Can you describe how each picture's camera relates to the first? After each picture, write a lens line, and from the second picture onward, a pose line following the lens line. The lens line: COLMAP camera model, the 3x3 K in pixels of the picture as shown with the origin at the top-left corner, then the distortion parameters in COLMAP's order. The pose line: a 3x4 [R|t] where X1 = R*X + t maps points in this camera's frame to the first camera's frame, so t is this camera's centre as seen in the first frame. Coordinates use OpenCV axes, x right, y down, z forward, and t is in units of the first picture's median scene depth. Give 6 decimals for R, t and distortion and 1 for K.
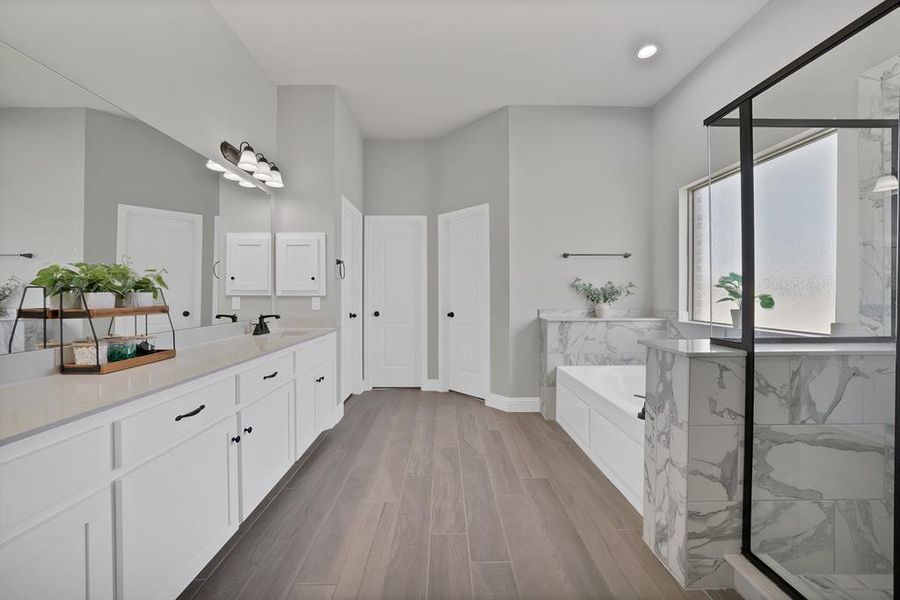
lens RADIAL K [[332.0, 0, 447.8], [0, 332.0, 295.1], [0, 0, 1]] dist [-0.001123, -0.000109]
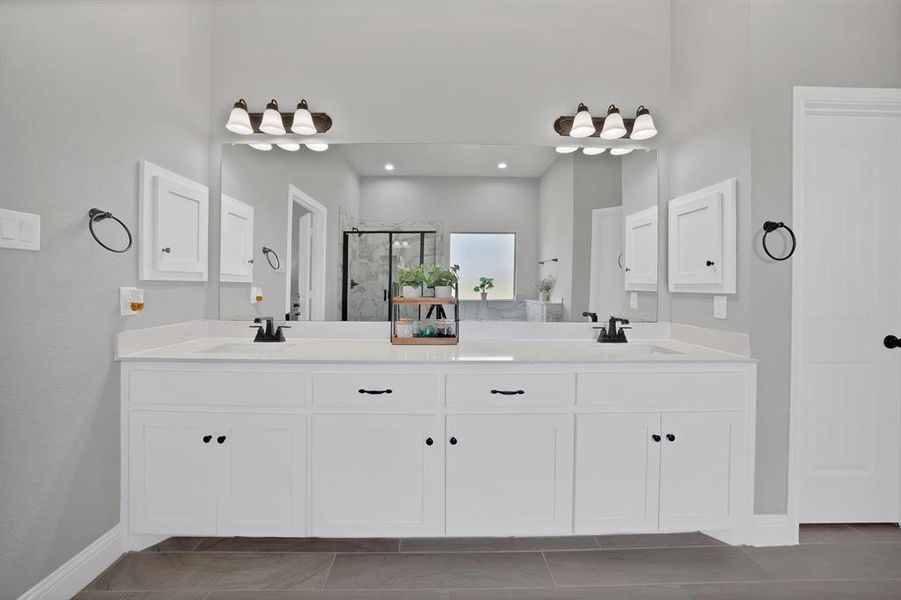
lens RADIAL K [[339.7, 0, 440.7], [0, 339.7, 287.7], [0, 0, 1]] dist [-0.000484, 0.000009]
pose [[0.038284, 0.003554, -0.999261, 0.169453], [-0.013802, 0.999900, 0.003028, -0.002739], [0.999172, 0.013676, 0.038329, 0.502264]]
